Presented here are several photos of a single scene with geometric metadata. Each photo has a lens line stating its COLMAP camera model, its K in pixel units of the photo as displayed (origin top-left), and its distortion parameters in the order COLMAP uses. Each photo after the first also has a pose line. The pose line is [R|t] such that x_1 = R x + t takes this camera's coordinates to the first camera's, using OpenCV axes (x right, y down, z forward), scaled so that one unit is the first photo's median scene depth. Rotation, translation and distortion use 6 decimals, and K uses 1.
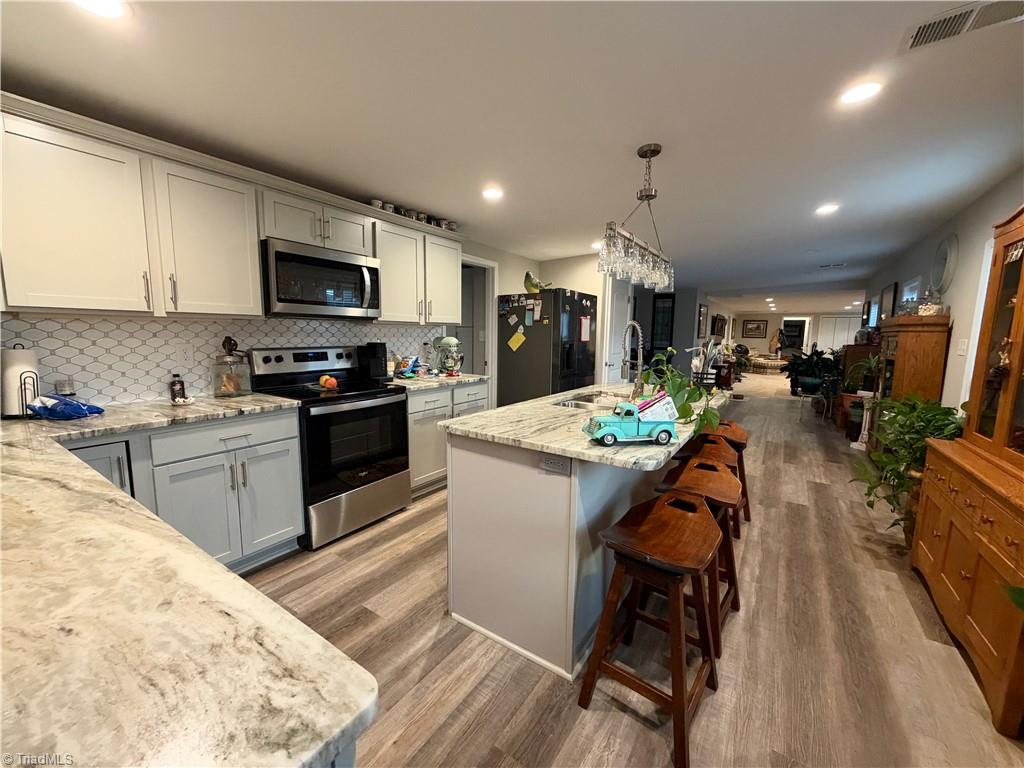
lens RADIAL K [[408.5, 0, 512.5], [0, 408.5, 383.4], [0, 0, 1]] dist [-0.002982, -0.000065]
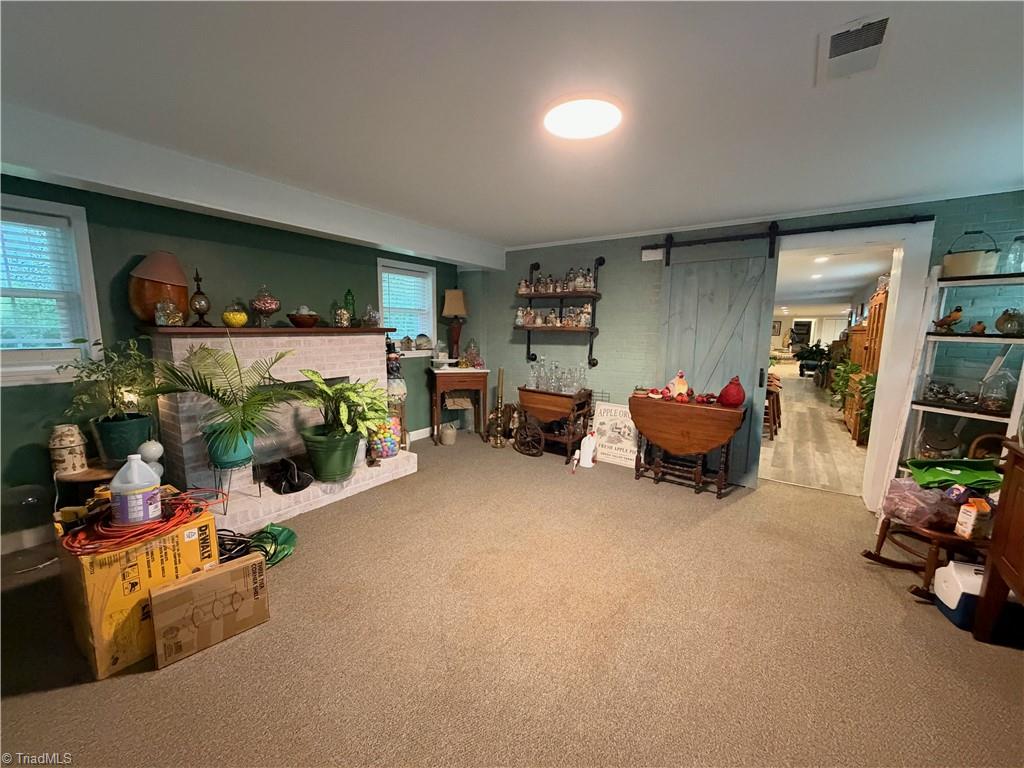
lens RADIAL K [[408.5, 0, 510.3], [0, 408.5, 388.1], [0, 0, 1]] dist [-0.002982, -0.000065]
pose [[0.999798, -0.005609, -0.019288, -0.244264], [0.005905, 0.999865, 0.015321, 0.034601], [0.019199, -0.015432, 0.999697, -0.360995]]
